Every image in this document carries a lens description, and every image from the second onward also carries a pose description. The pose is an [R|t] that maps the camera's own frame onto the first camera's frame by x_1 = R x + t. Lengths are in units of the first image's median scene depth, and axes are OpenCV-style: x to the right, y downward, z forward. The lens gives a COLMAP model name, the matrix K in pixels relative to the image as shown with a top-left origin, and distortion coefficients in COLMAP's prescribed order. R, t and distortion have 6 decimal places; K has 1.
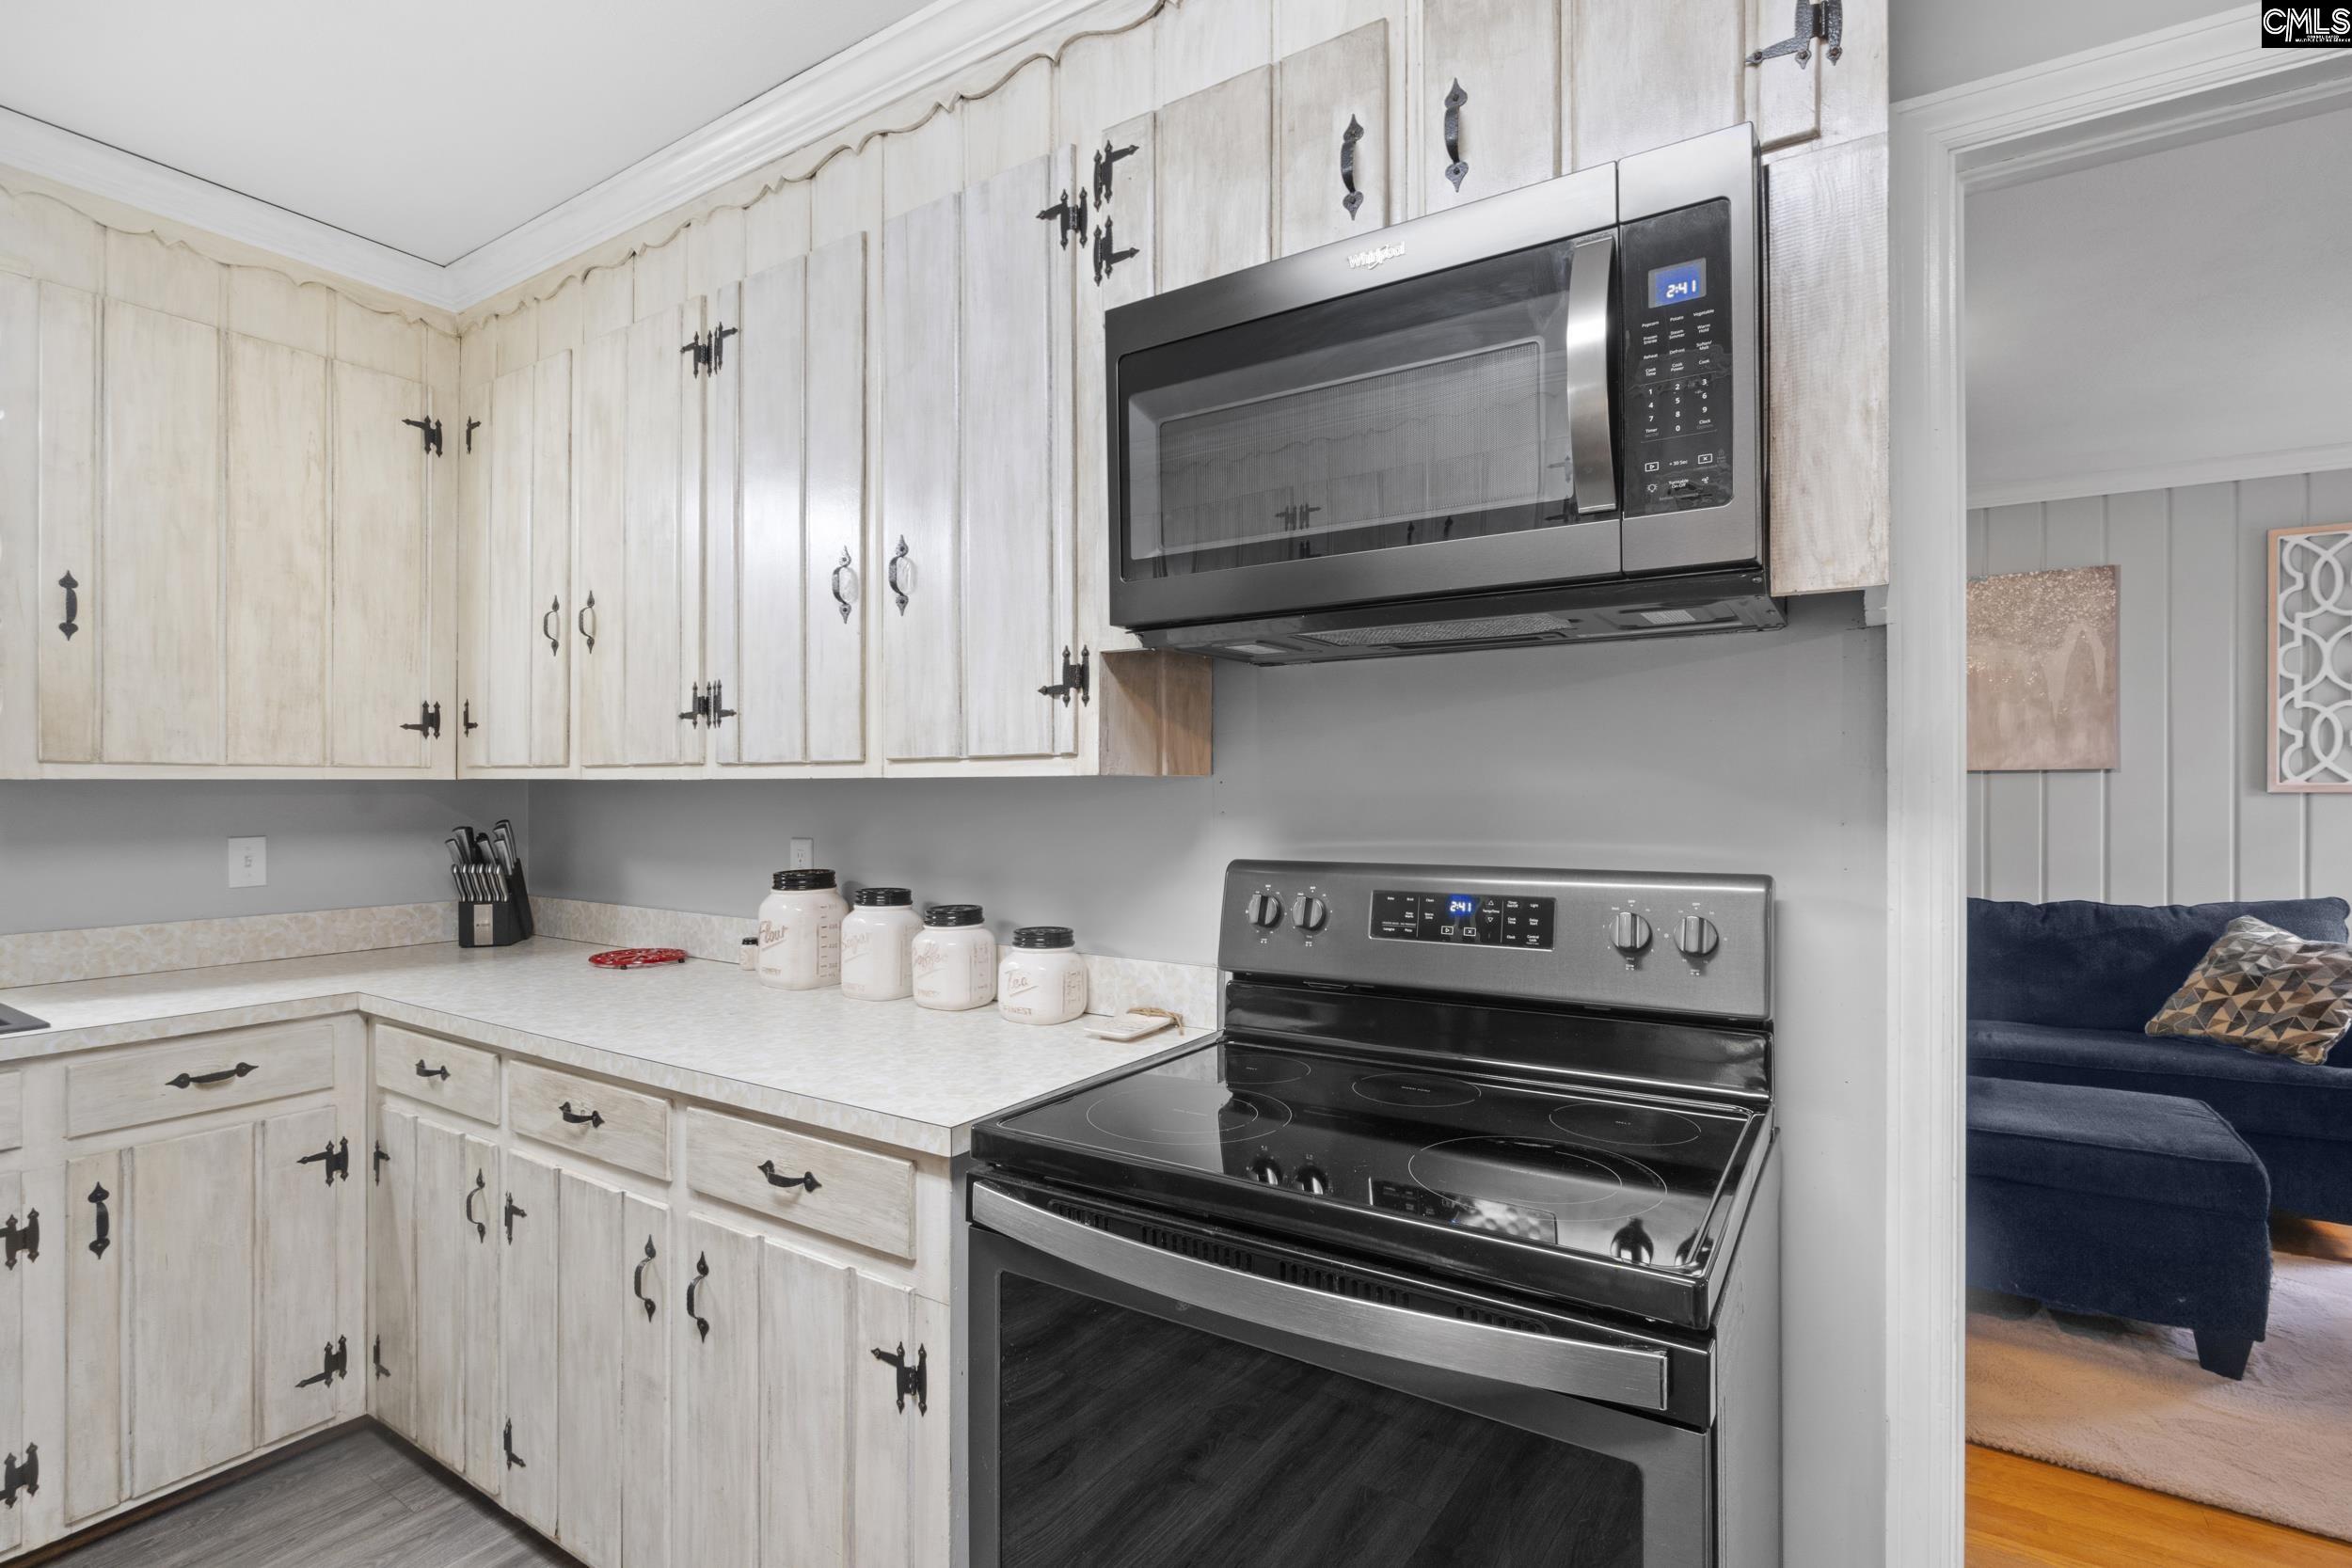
lens RADIAL K [[1091.1, 0, 1179.9], [0, 1091.1, 791.3], [0, 0, 1]] dist [-0.007031, 0.001523]
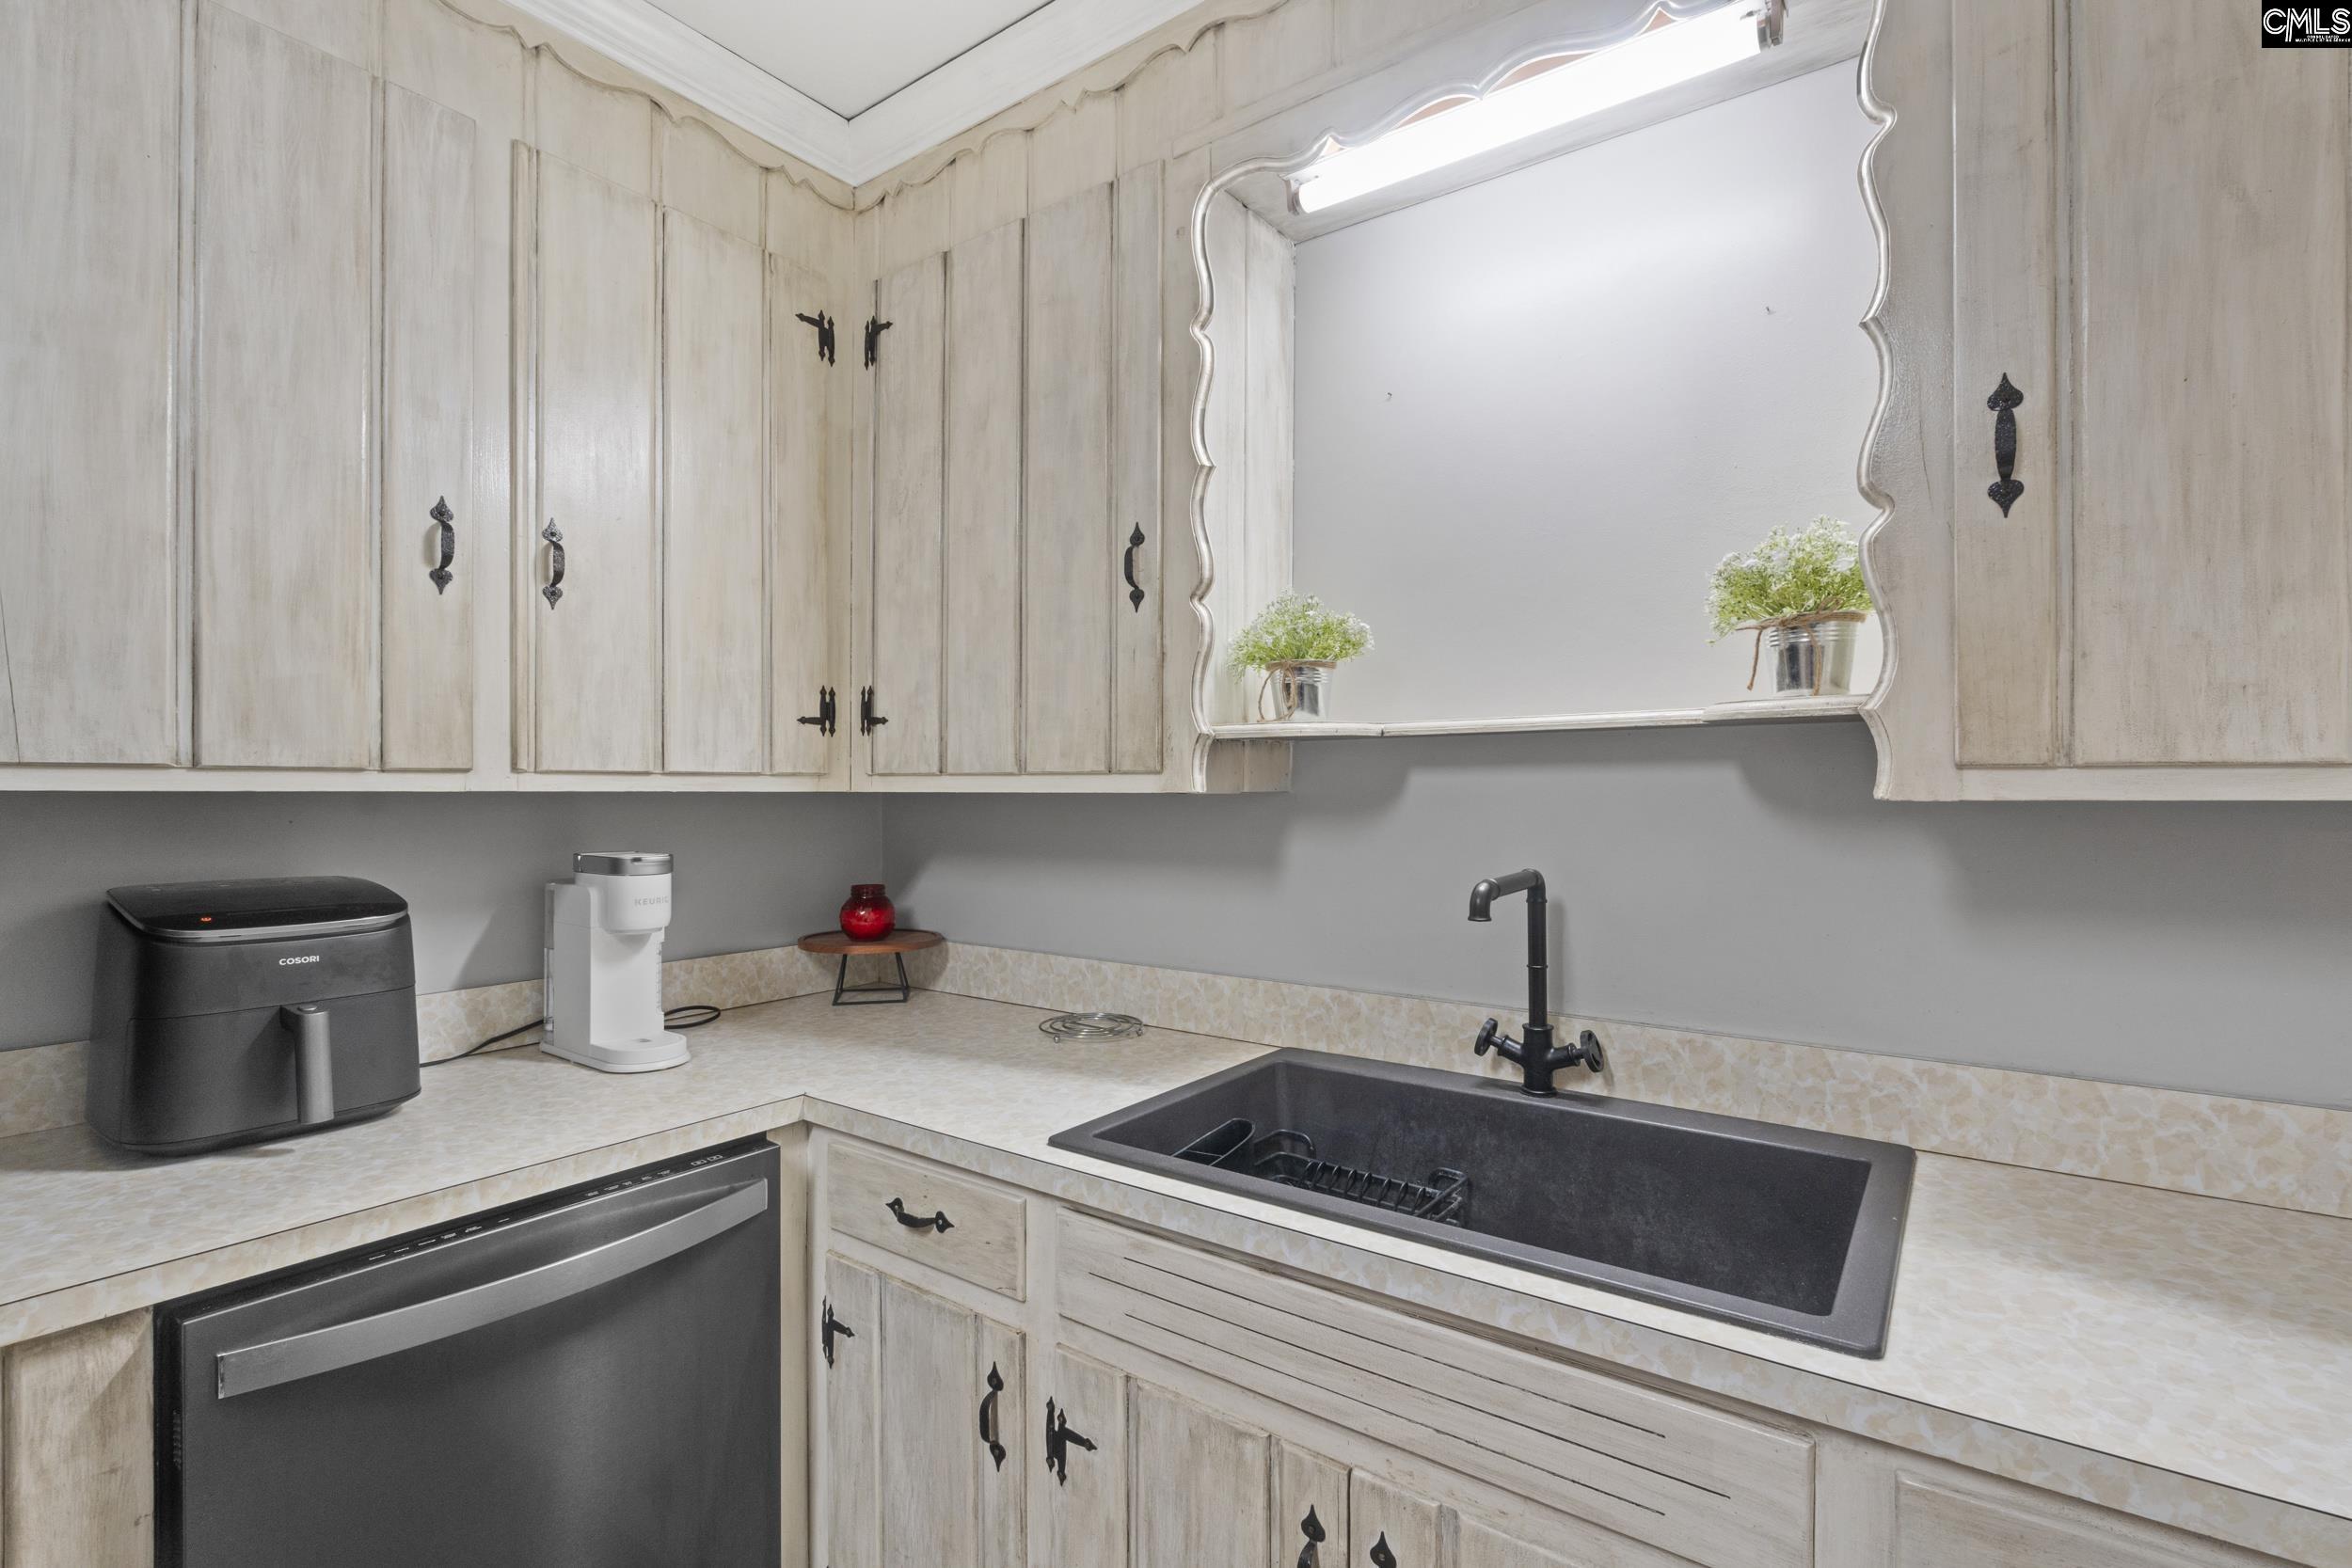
lens RADIAL K [[1091.1, 0, 1178.6], [0, 1091.1, 782.7], [0, 0, 1]] dist [-0.007031, 0.001523]
pose [[-0.069107, 0.001384, -0.997608, -0.667059], [0.002847, 0.999995, 0.001190, -0.027523], [0.997605, -0.002758, -0.069111, 0.865428]]
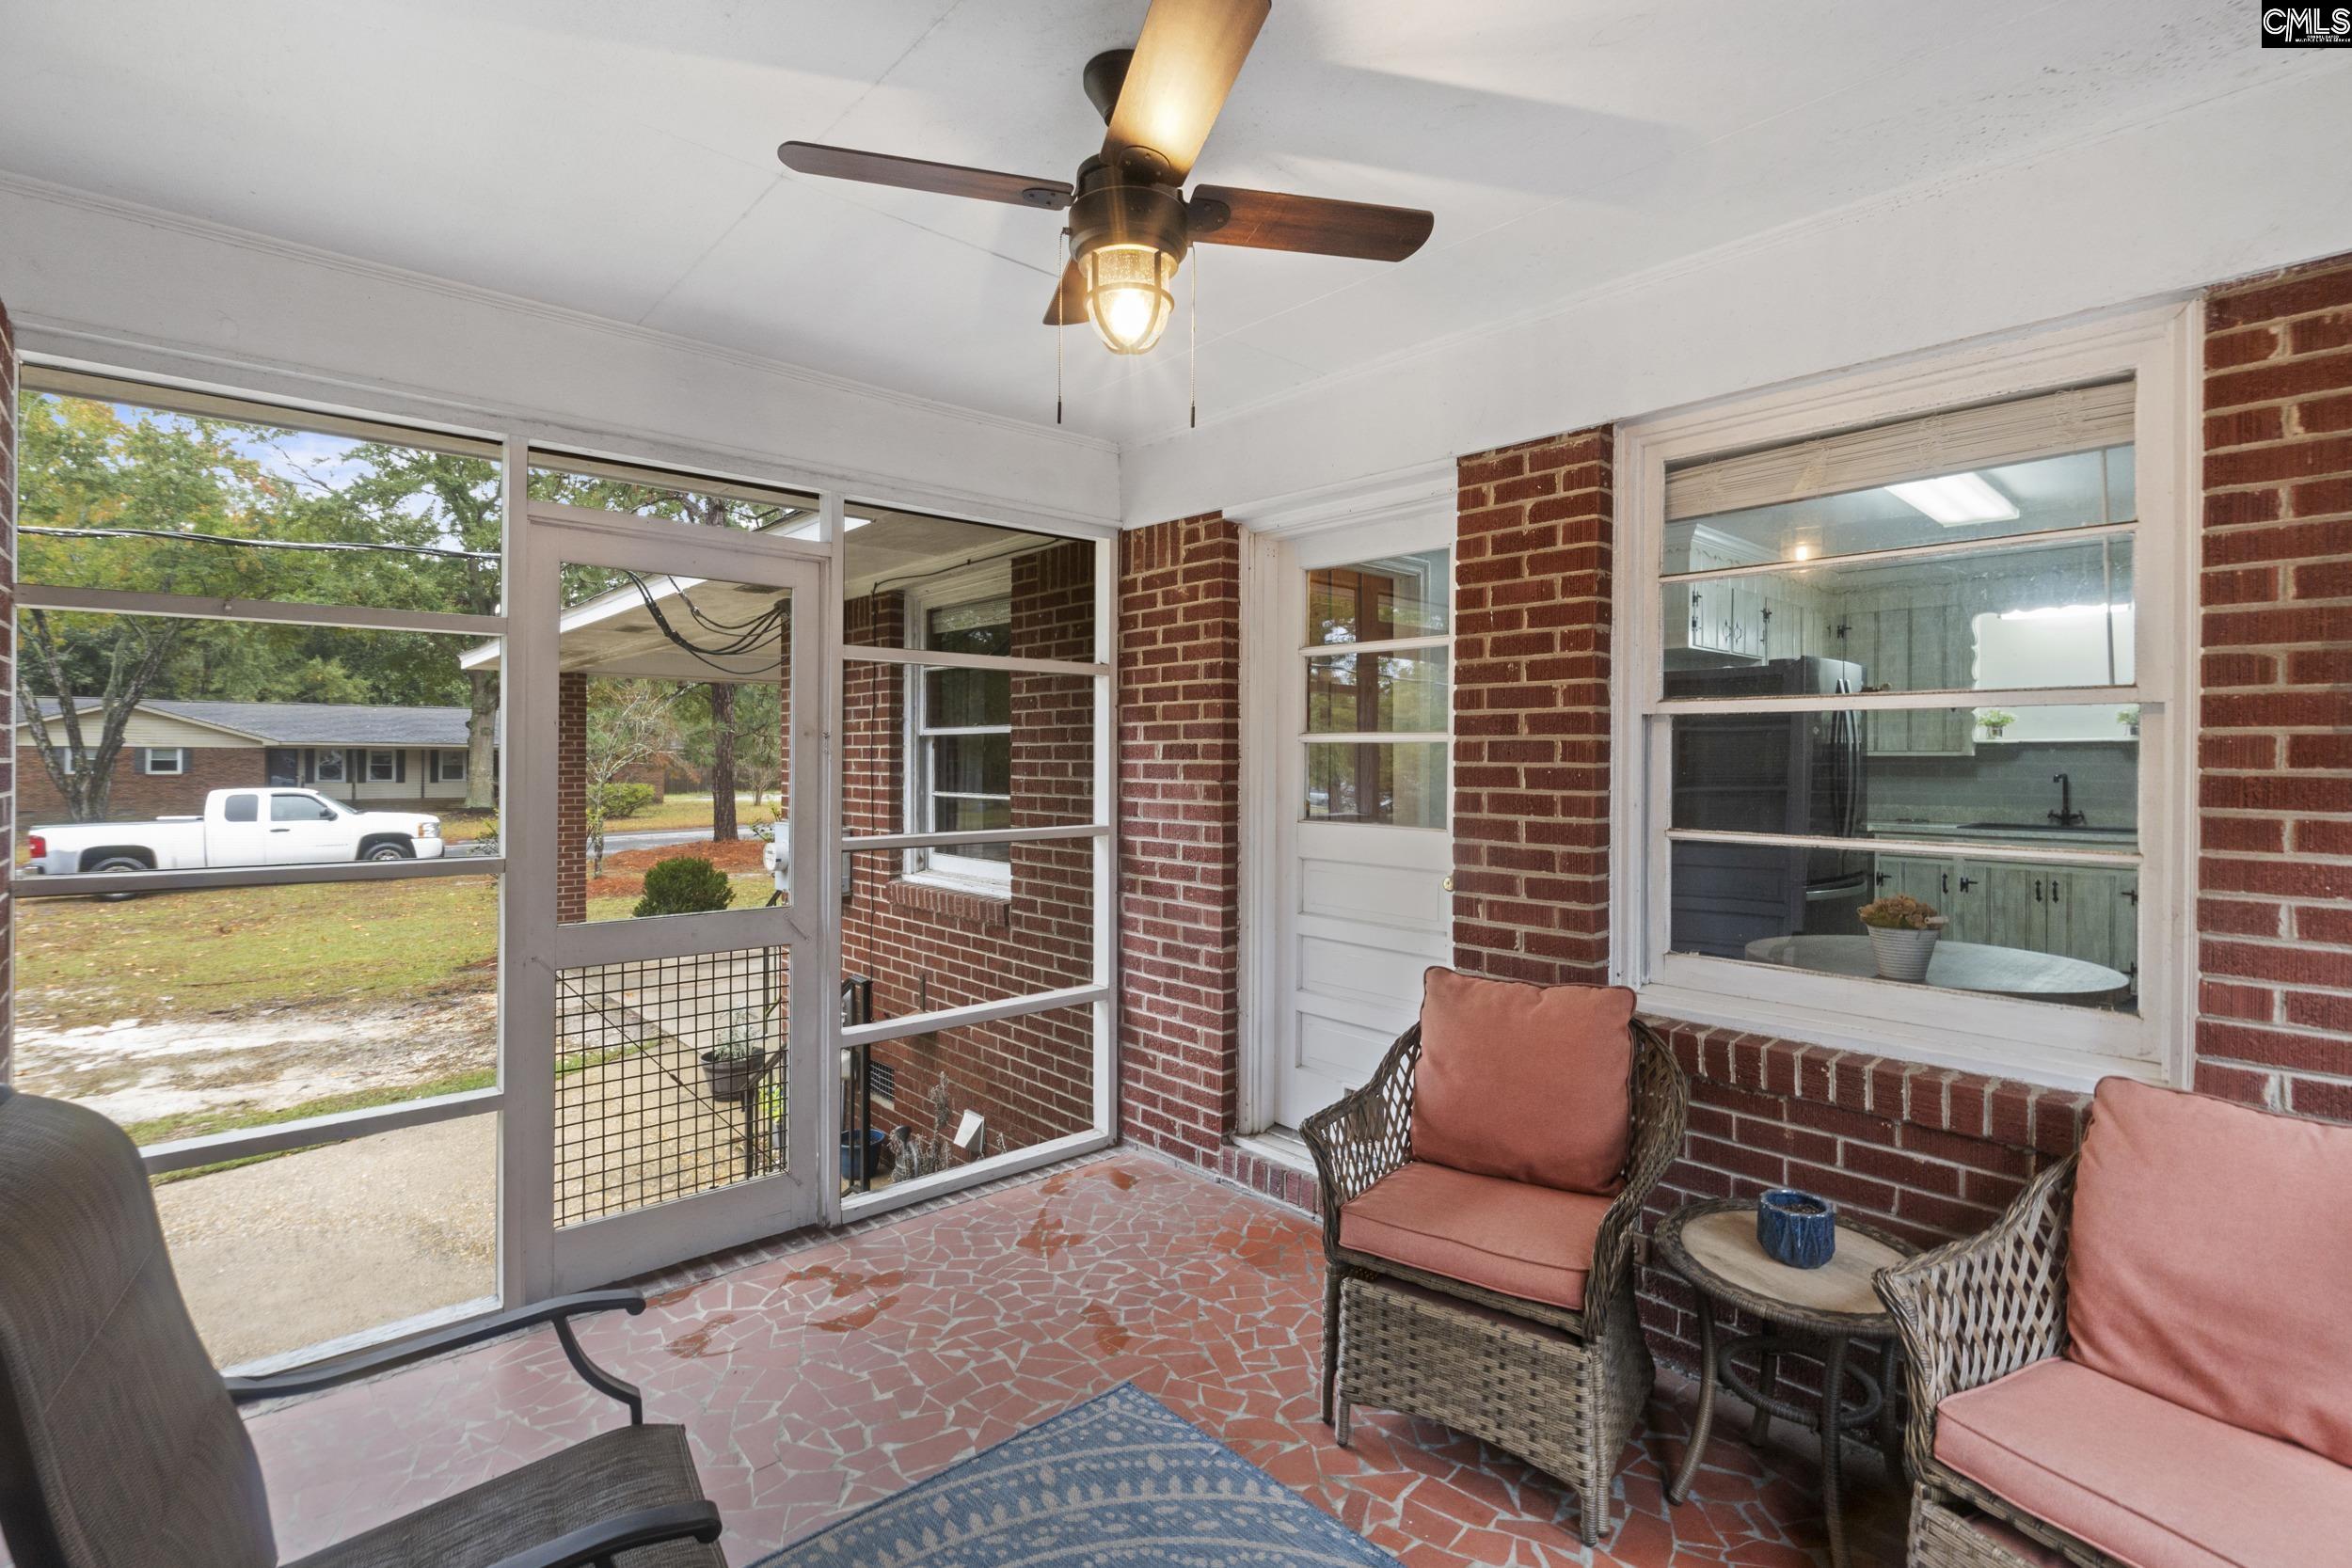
lens RADIAL K [[1091.1, 0, 1161.2], [0, 1091.1, 768.0], [0, 0, 1]] dist [-0.007031, 0.001523]
pose [[-0.273766, 0.015138, -0.961677, 3.251204], [0.002961, 0.999885, 0.014896, -0.042791], [0.961792, 0.001231, -0.273779, -1.057501]]
